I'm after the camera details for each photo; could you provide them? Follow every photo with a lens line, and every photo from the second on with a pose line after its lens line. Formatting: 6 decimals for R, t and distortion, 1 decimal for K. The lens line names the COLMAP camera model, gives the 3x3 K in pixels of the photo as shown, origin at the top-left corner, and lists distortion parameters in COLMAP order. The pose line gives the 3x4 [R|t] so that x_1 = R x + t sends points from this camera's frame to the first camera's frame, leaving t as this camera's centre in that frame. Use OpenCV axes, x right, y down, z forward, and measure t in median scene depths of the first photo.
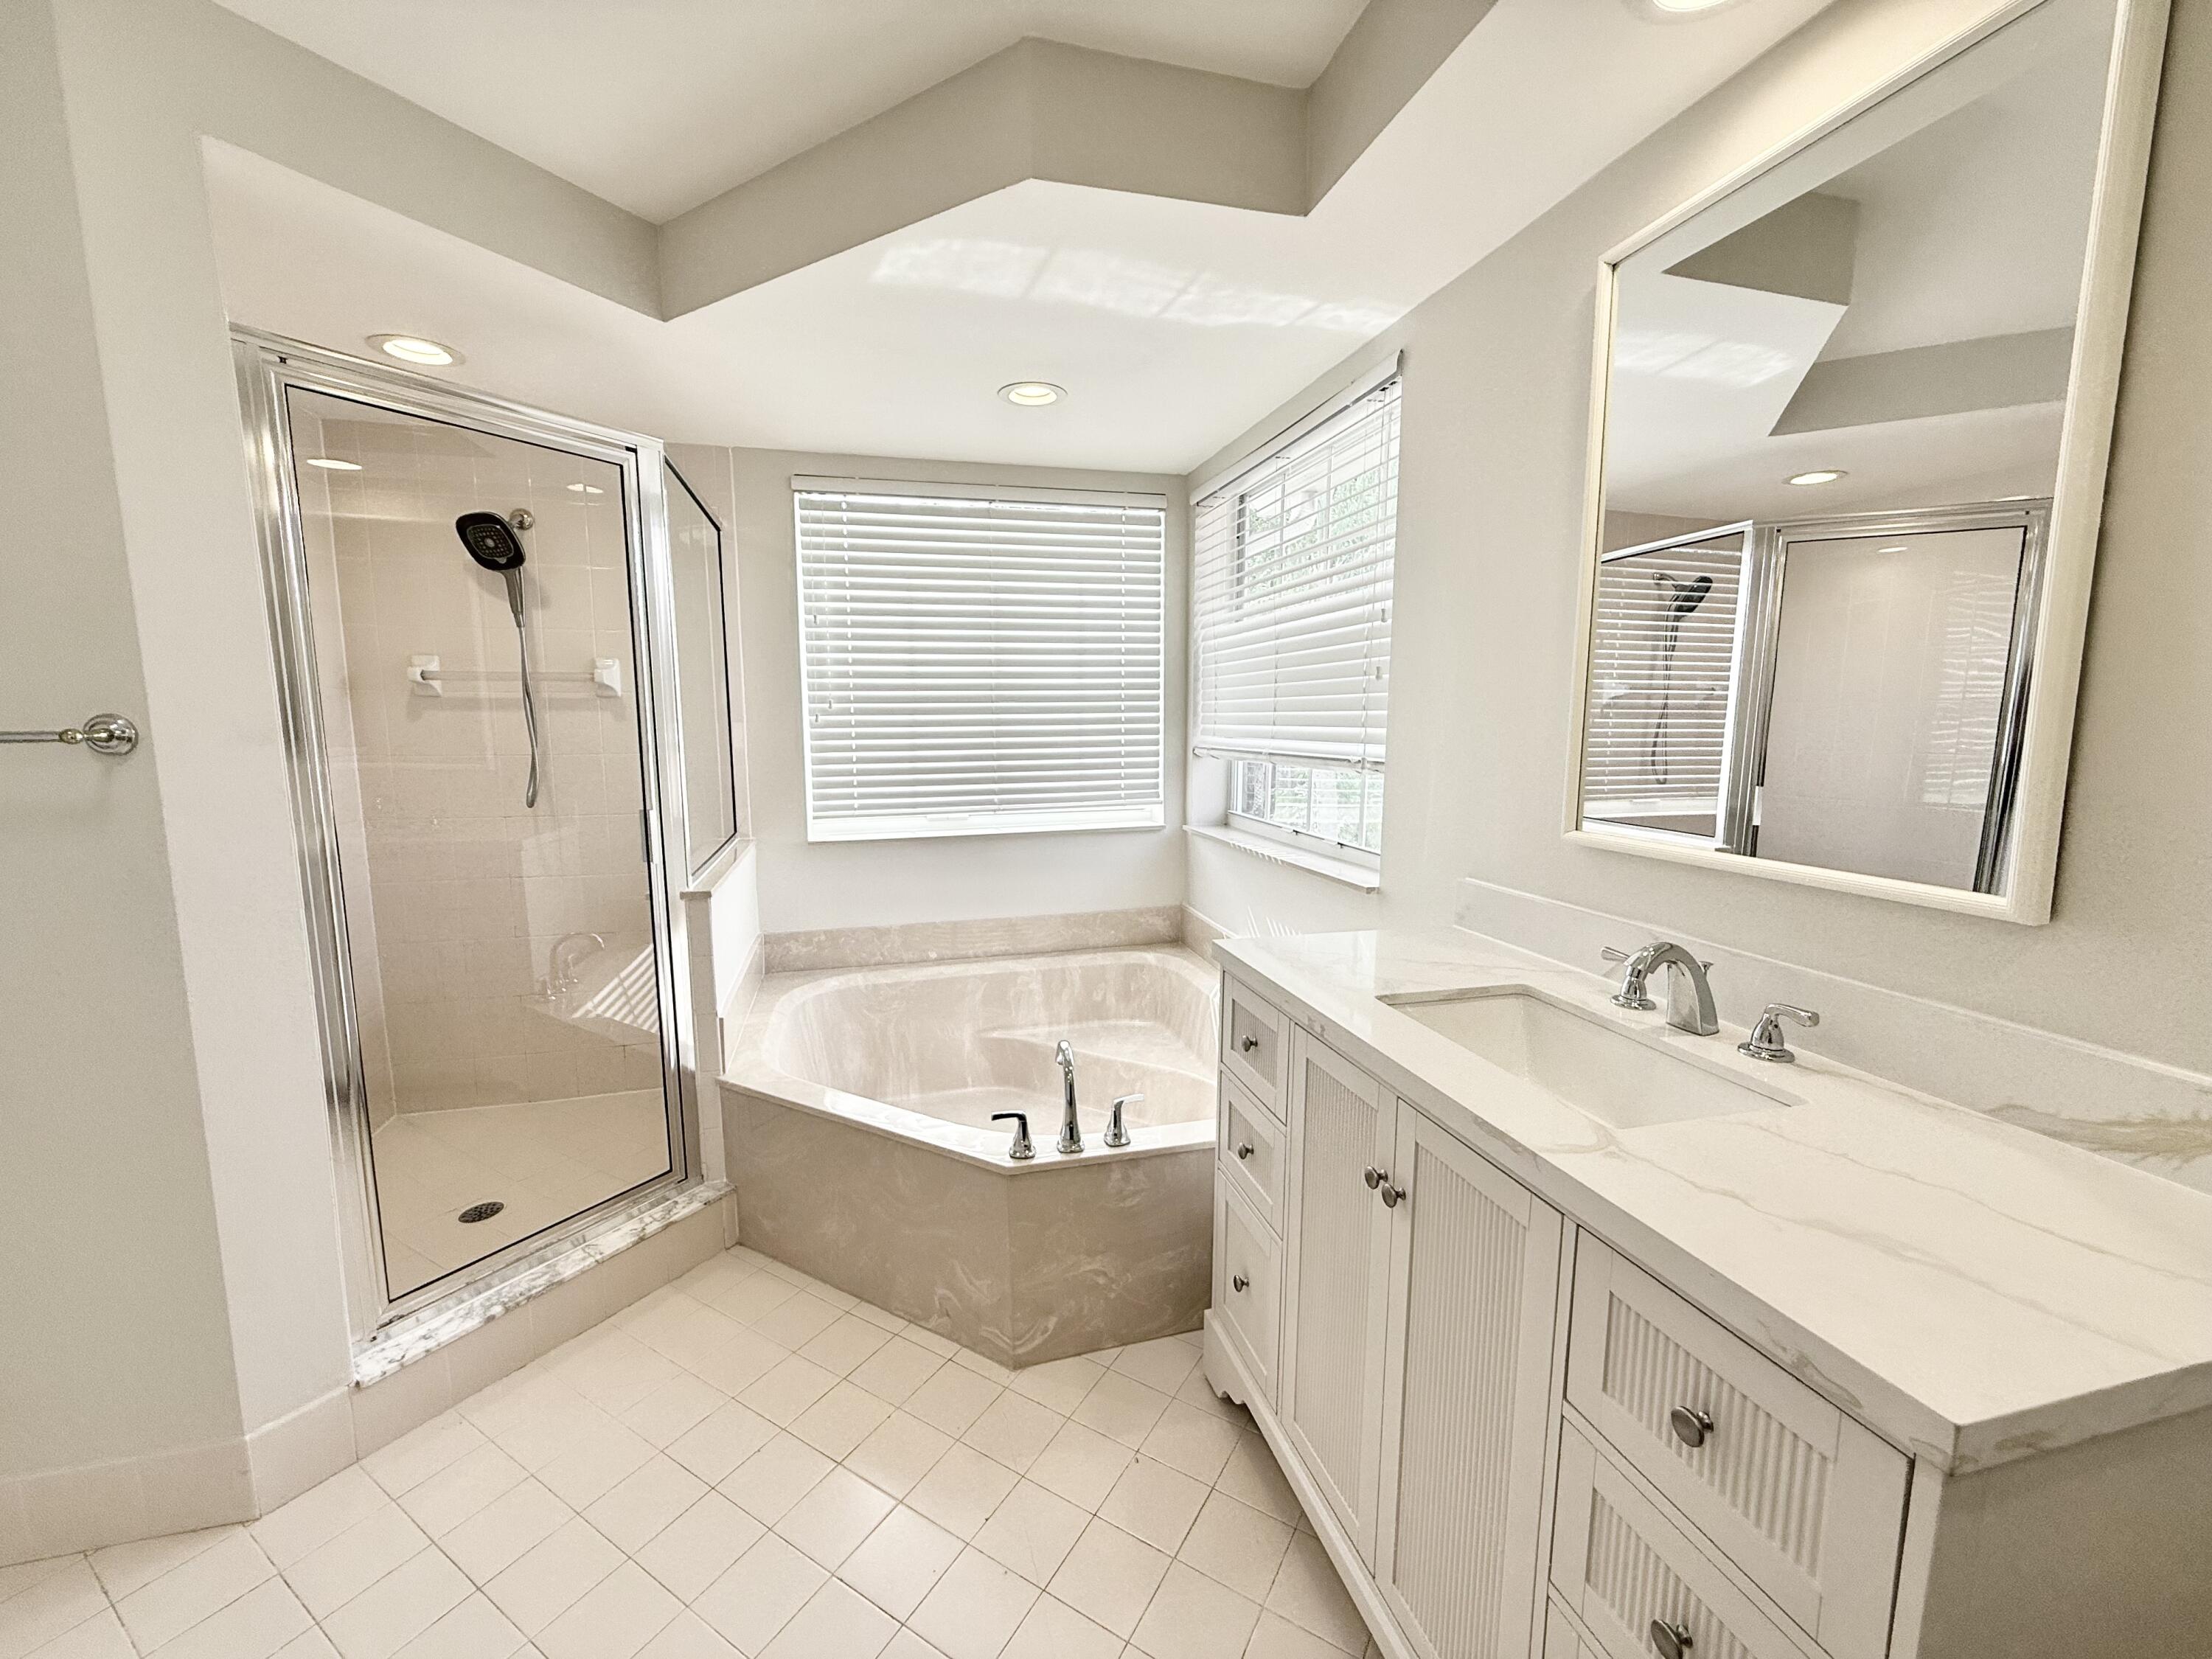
lens RADIAL K [[883.0, 0, 1108.1], [0, 883.0, 830.5], [0, 0, 1]] dist [-0.002891, -0.000242]
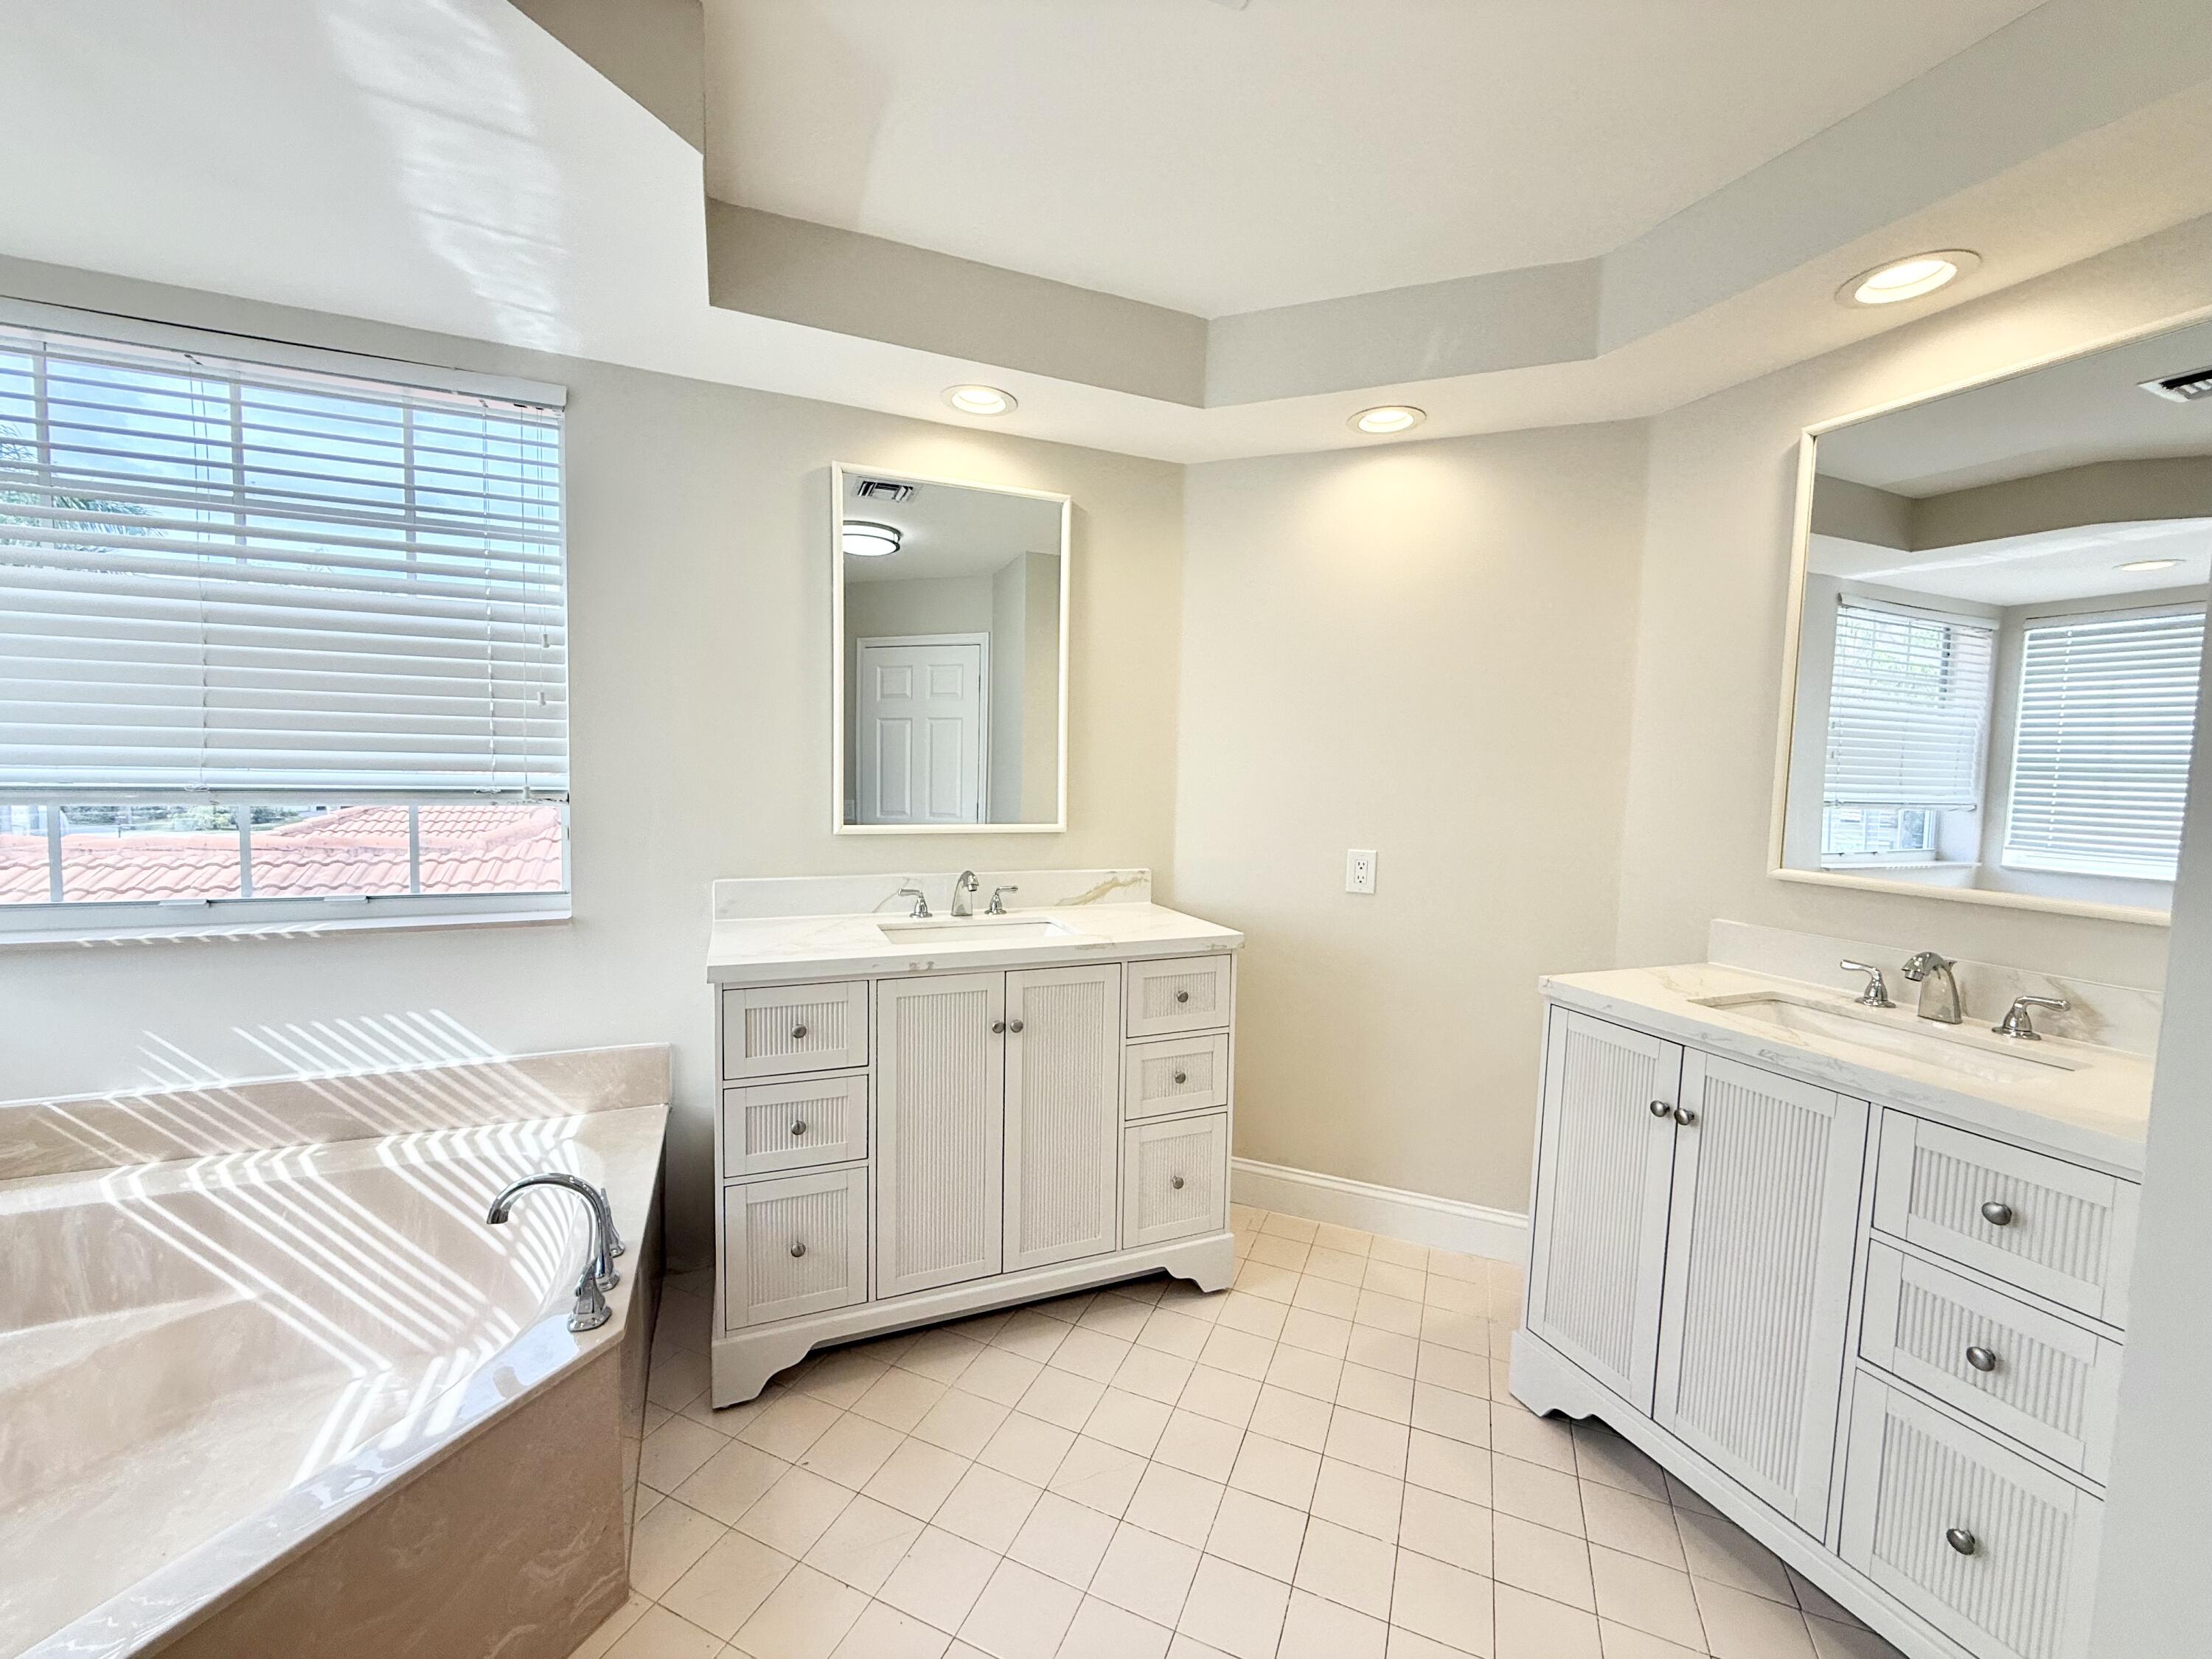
lens RADIAL K [[883.0, 0, 1108.9], [0, 883.0, 831.1], [0, 0, 1]] dist [-0.002891, -0.000242]
pose [[-0.148343, -0.077266, 0.985913, -0.805947], [0.100999, 0.990547, 0.092825, -0.066426], [-0.983765, 0.113346, -0.139137, 0.580079]]
